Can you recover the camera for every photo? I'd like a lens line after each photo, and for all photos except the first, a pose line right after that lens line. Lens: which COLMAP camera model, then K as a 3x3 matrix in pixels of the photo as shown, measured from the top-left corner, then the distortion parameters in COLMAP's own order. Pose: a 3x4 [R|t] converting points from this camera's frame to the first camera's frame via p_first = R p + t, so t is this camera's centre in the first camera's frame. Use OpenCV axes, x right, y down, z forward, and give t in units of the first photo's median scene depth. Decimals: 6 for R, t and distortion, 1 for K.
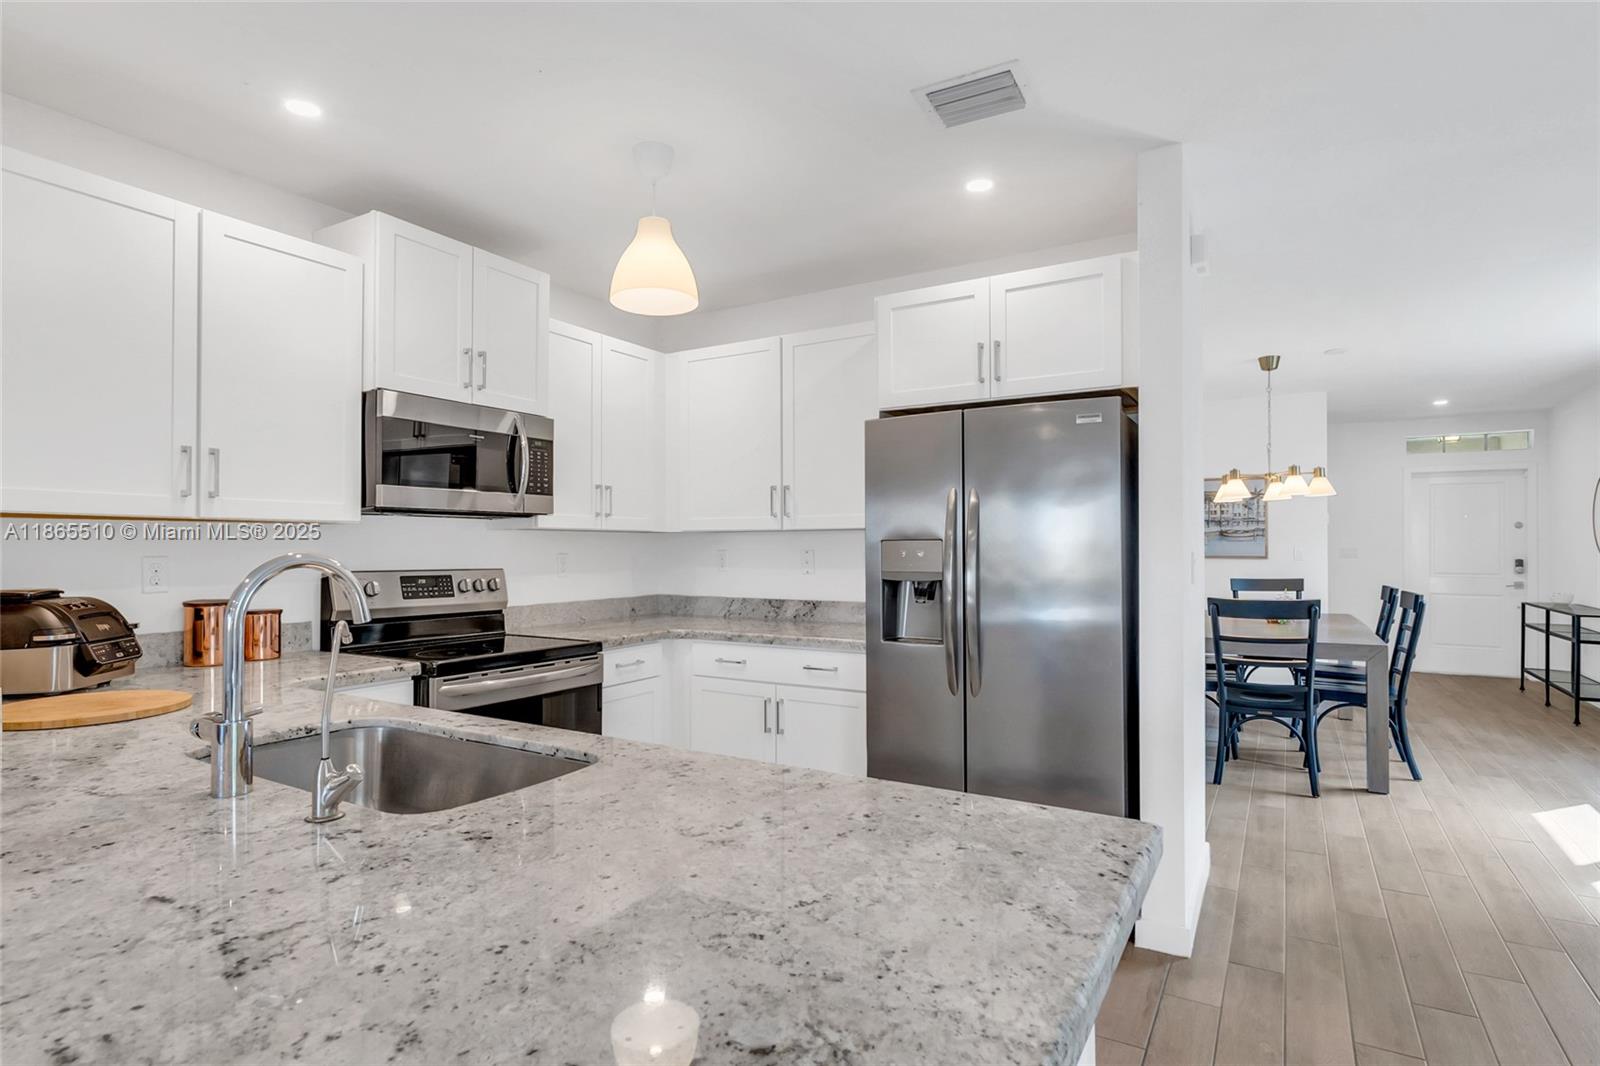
lens RADIAL K [[826.8, 0, 797.0], [0, 826.8, 539.3], [0, 0, 1]] dist [0.001266, 0.002970]
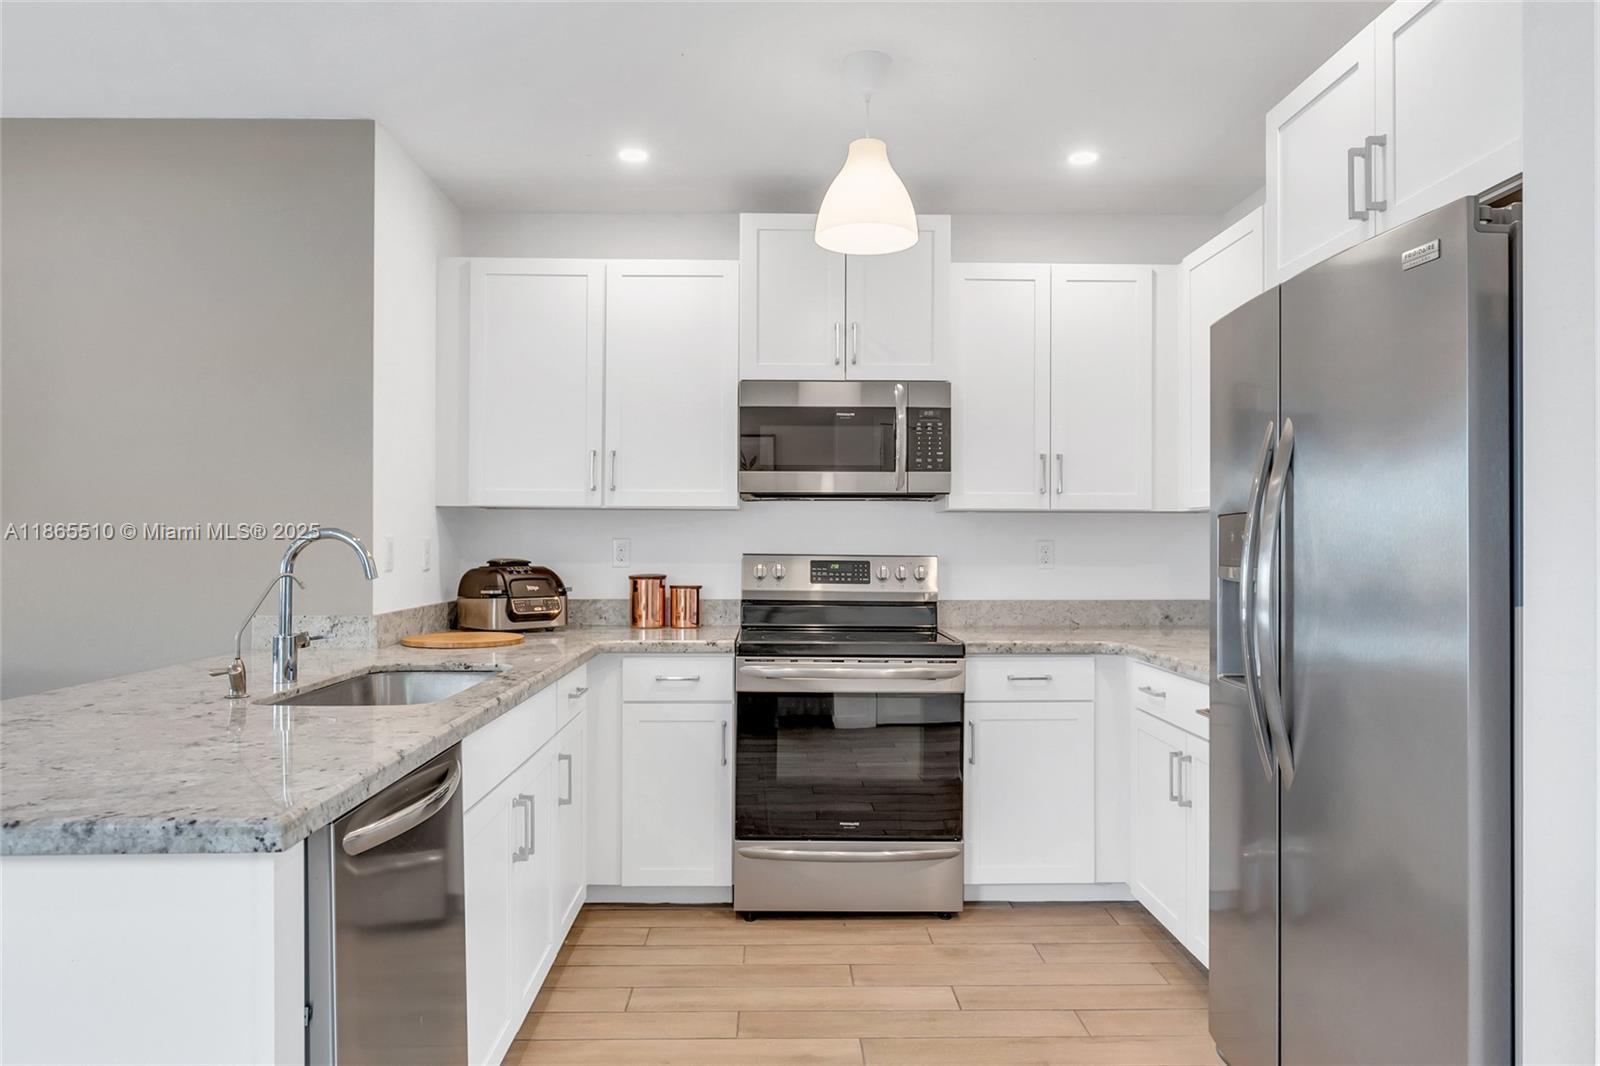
lens RADIAL K [[1037.3, 0, 791.0], [0, 1037.3, 542.0], [0, 0, 1]] dist [-0.008236, -0.000476]
pose [[0.535718, 0.000829, -0.844396, 0.539682], [0.005883, 0.999972, 0.004715, 0.015126], [0.844376, -0.007494, 0.535698, 0.282934]]
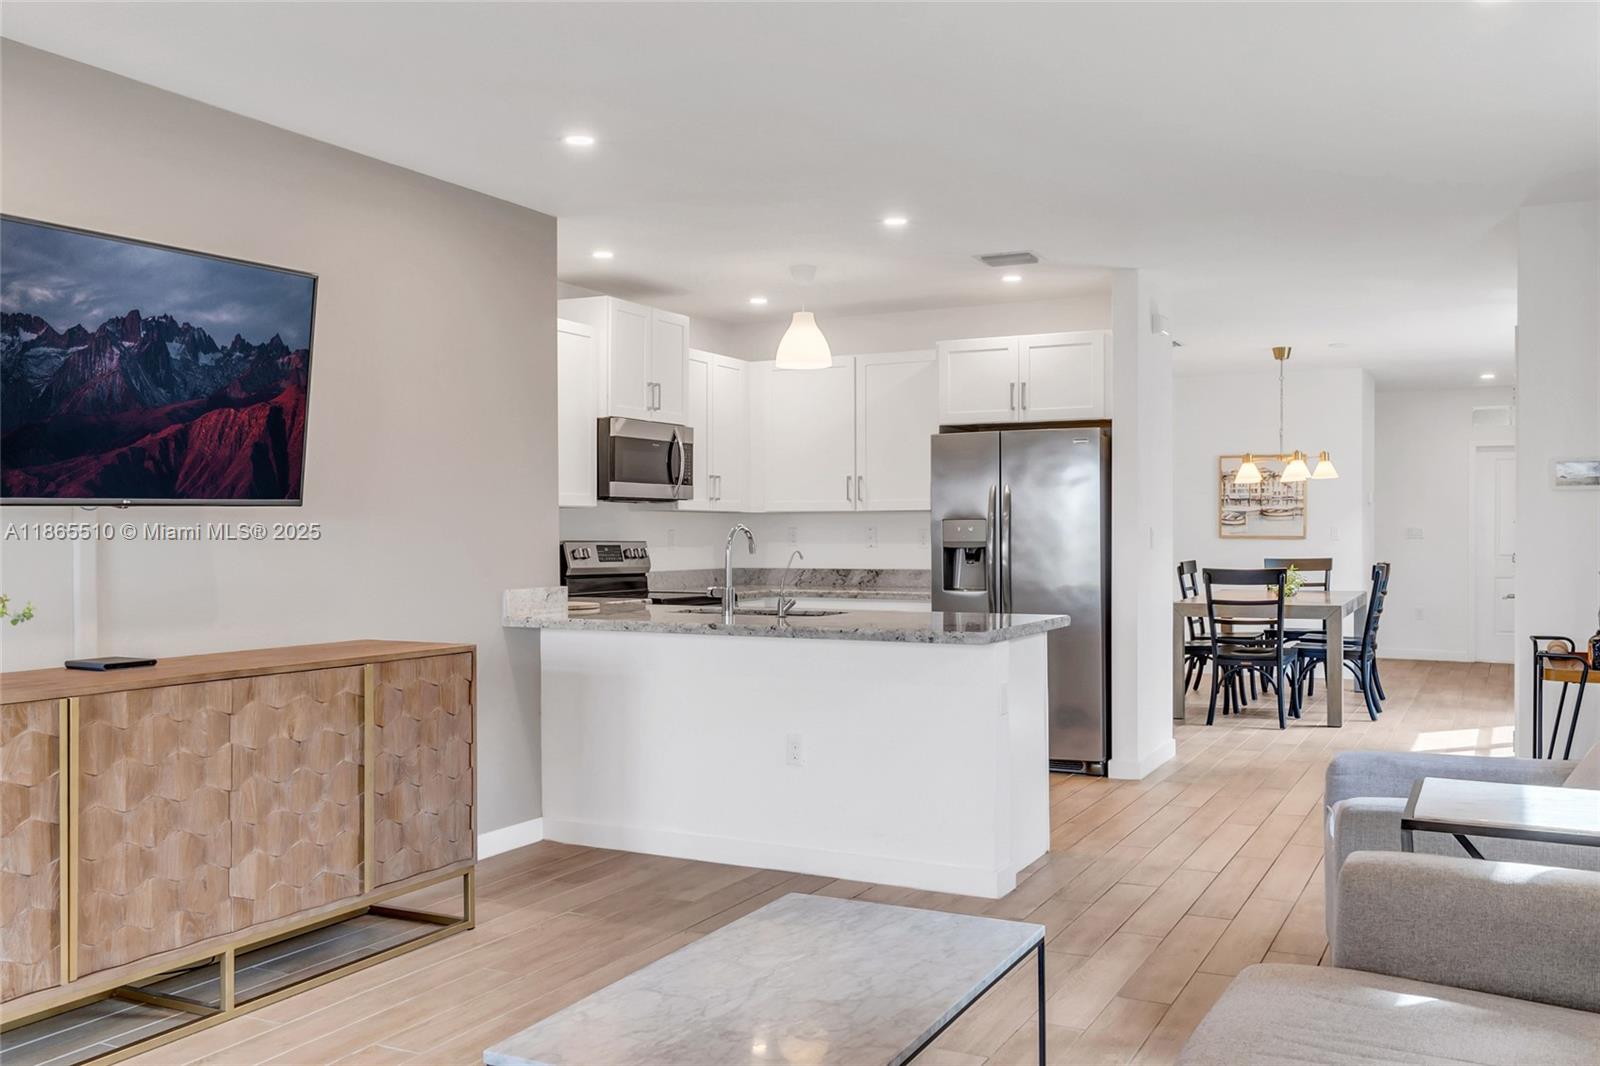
lens RADIAL K [[1413.1, 0, 771.9], [0, 1413.1, 539.7], [0, 0, 1]] dist [-0.058941, -0.023012]
pose [[0.998975, 0.000096, 0.045267, -0.275344], [-0.000806, 0.999877, 0.015668, -0.001603], [-0.045260, -0.015688, 0.998852, -1.287748]]
